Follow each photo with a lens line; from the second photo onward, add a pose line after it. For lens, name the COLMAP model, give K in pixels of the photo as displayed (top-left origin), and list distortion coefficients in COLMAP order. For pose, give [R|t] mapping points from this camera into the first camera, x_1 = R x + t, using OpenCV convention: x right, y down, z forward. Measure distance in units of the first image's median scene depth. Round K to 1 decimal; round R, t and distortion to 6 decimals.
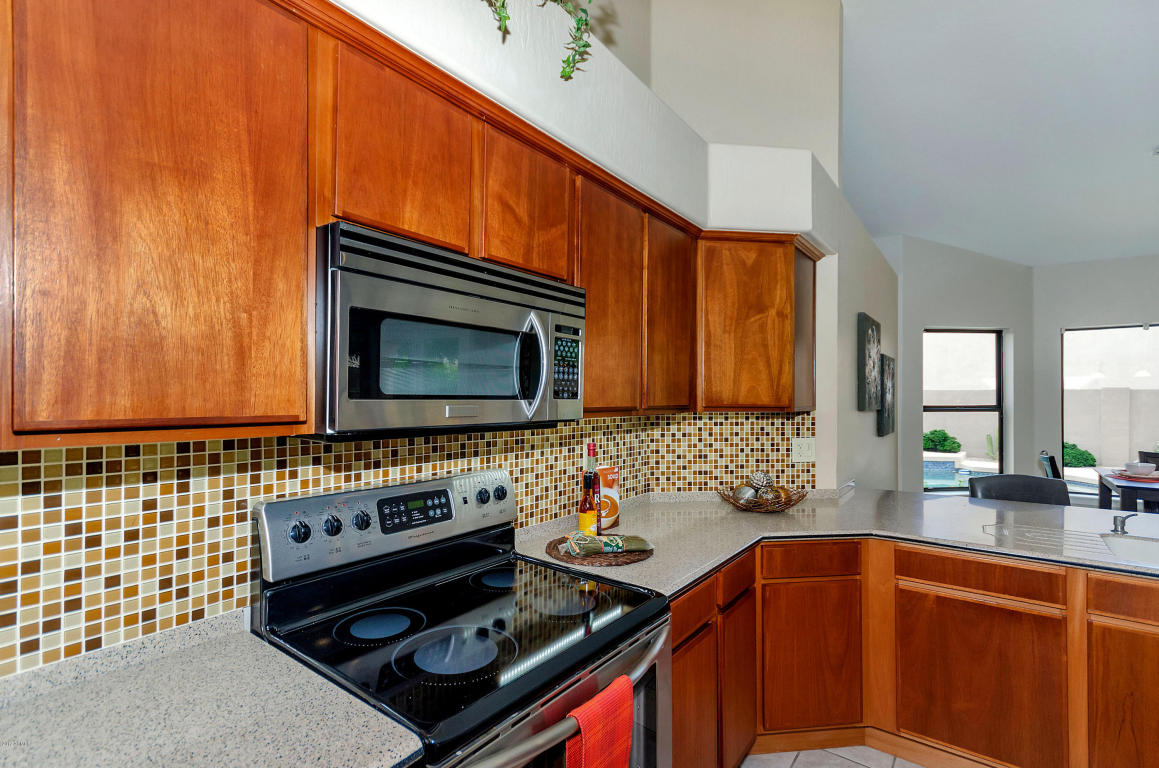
lens RADIAL K [[524.1, 0, 582.8], [0, 524.1, 395.7], [0, 0, 1]] dist [0.001715, 0.000877]
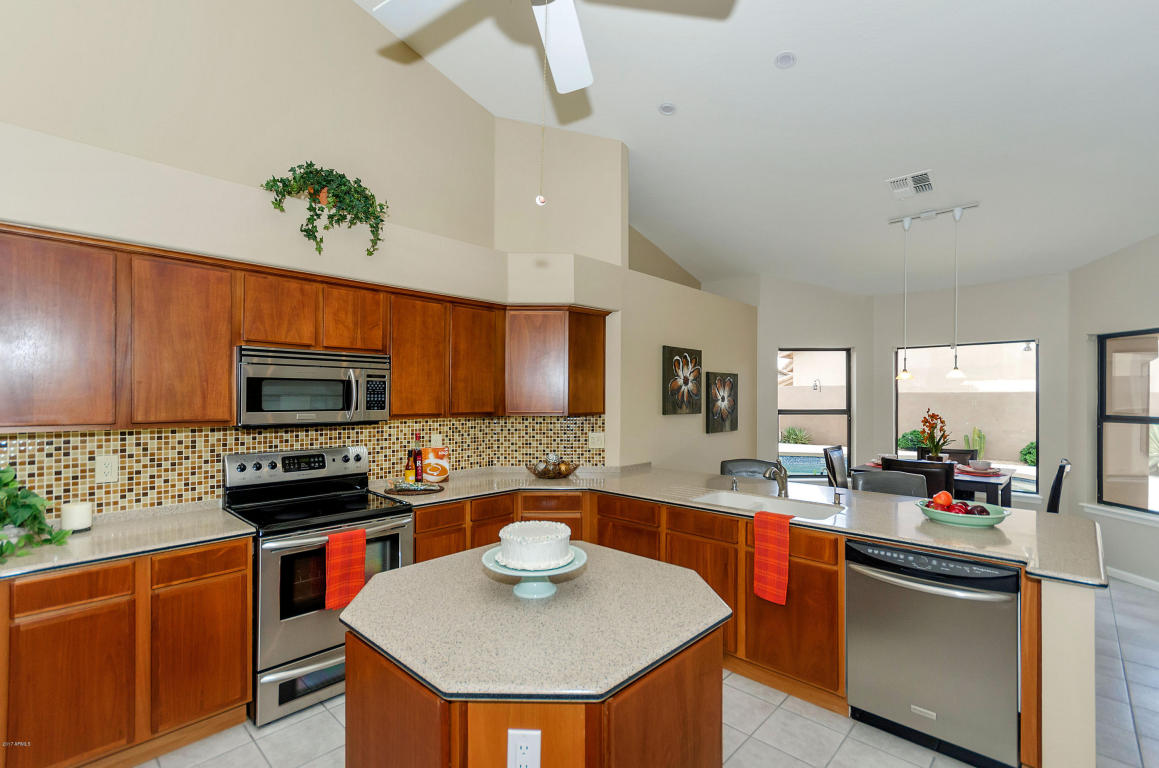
lens RADIAL K [[515.3, 0, 574.1], [0, 515.3, 398.2], [0, 0, 1]] dist [0.012675, 0.000083]
pose [[0.992248, 0.000381, -0.124271, 0.992135], [0.000428, 0.999979, 0.006483, -0.053377], [0.124271, -0.006486, 0.992227, -0.904201]]
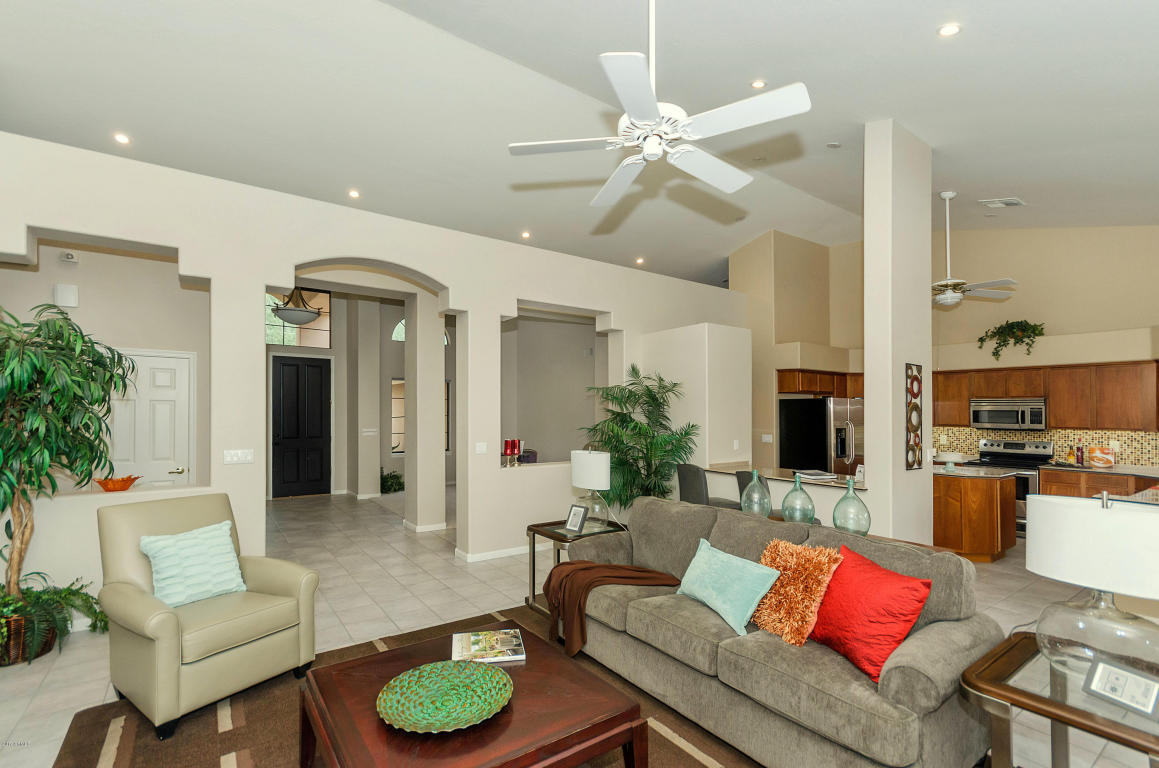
lens RADIAL K [[515.3, 0, 574.1], [0, 515.3, 398.2], [0, 0, 1]] dist [0.012675, 0.000083]
pose [[-0.291849, -0.024858, -0.956141, 5.378968], [-0.000916, 0.999669, -0.025710, -0.097449], [0.956464, -0.006627, -0.291775, -1.469161]]
